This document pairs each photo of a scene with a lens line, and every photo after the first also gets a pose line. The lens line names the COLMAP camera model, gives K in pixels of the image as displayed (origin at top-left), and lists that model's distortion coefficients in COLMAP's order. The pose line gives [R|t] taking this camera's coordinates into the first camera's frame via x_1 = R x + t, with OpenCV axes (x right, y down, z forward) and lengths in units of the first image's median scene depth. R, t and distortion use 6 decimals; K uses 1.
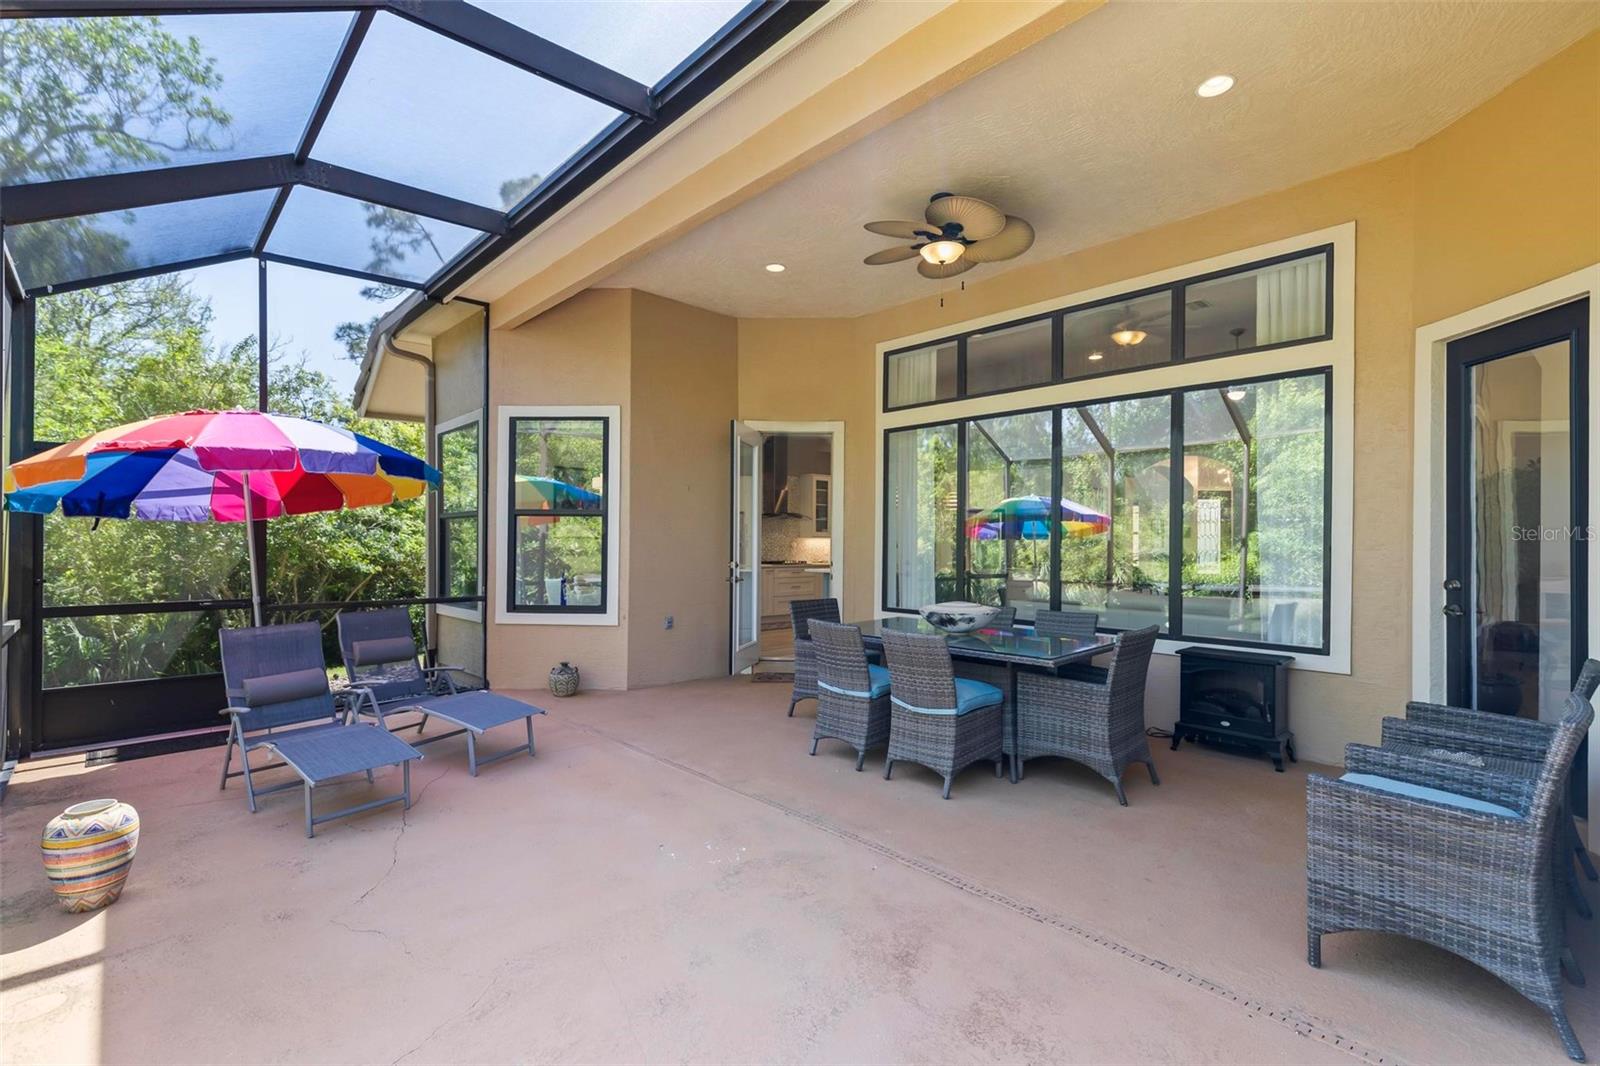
lens RADIAL K [[711.0, 0, 800.0], [0, 711.0, 533.0], [0, 0, 1]] dist [-0.000844, -0.000026]
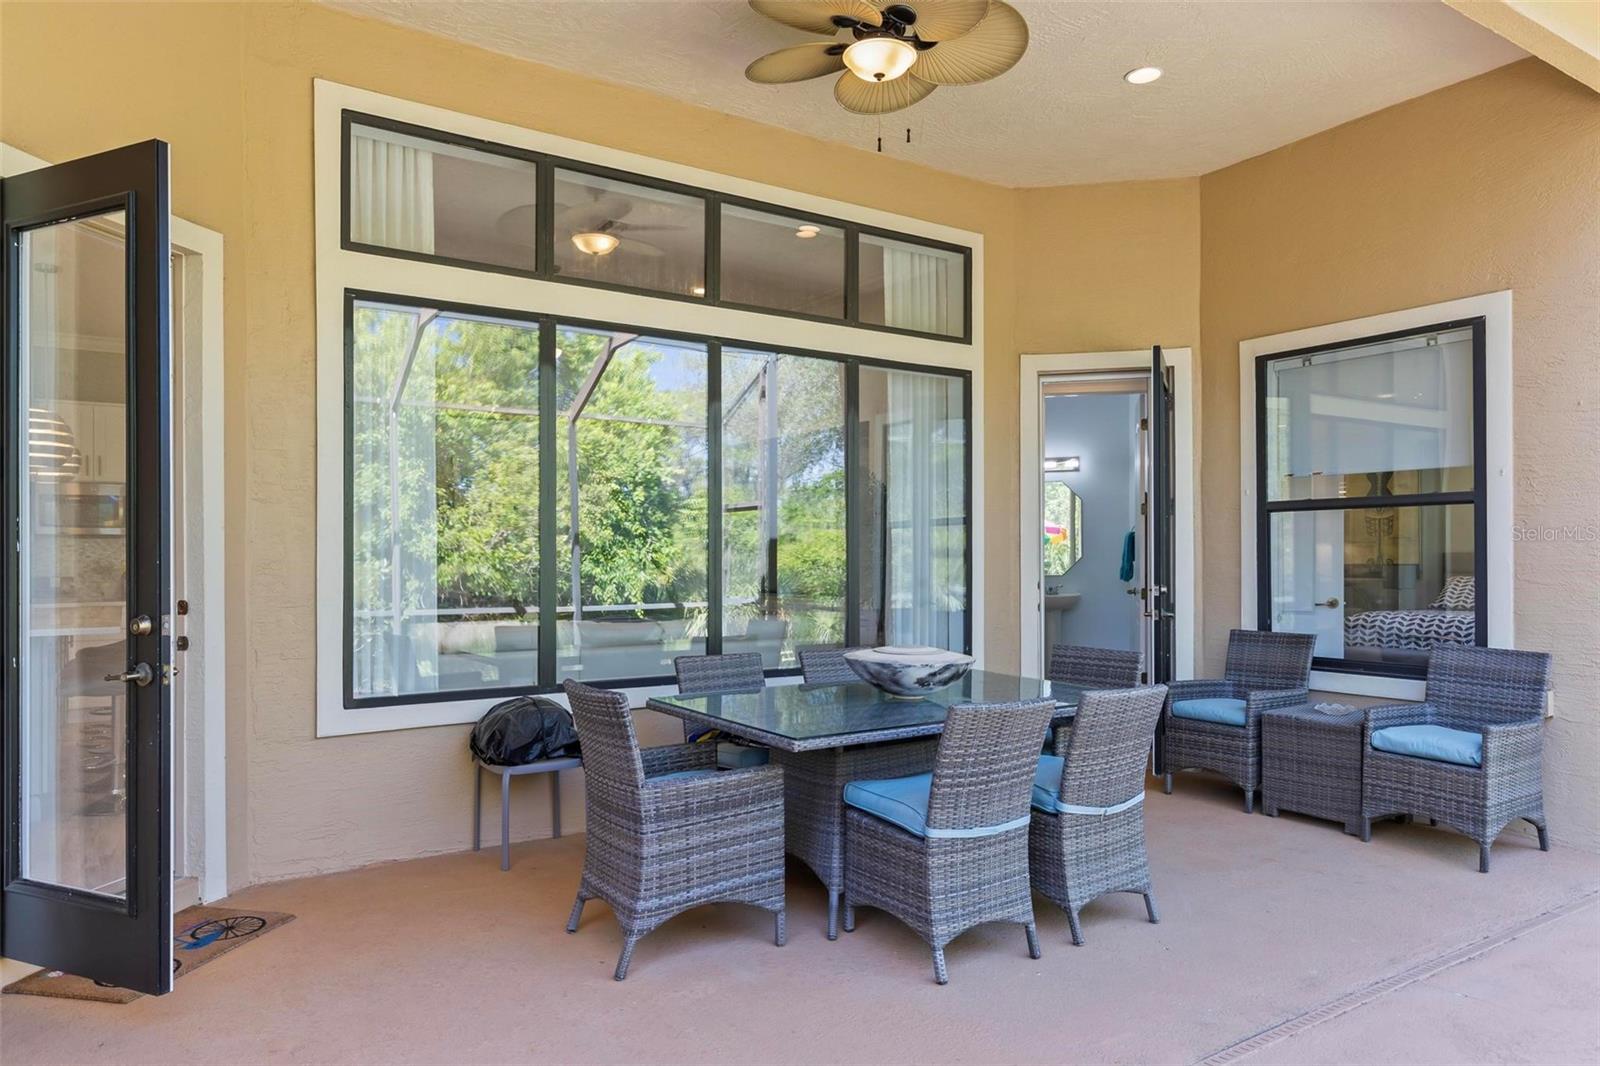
lens RADIAL K [[1021.5, 0, 800.0], [0, 1021.5, 533.0], [0, 0, 1]] dist [0.023835, -0.002193]
pose [[0.176936, 0.010689, 0.984164, -0.650690], [-0.011774, 0.999892, -0.008743, 0.006941], [-0.984152, -0.010041, 0.177043, 0.901804]]
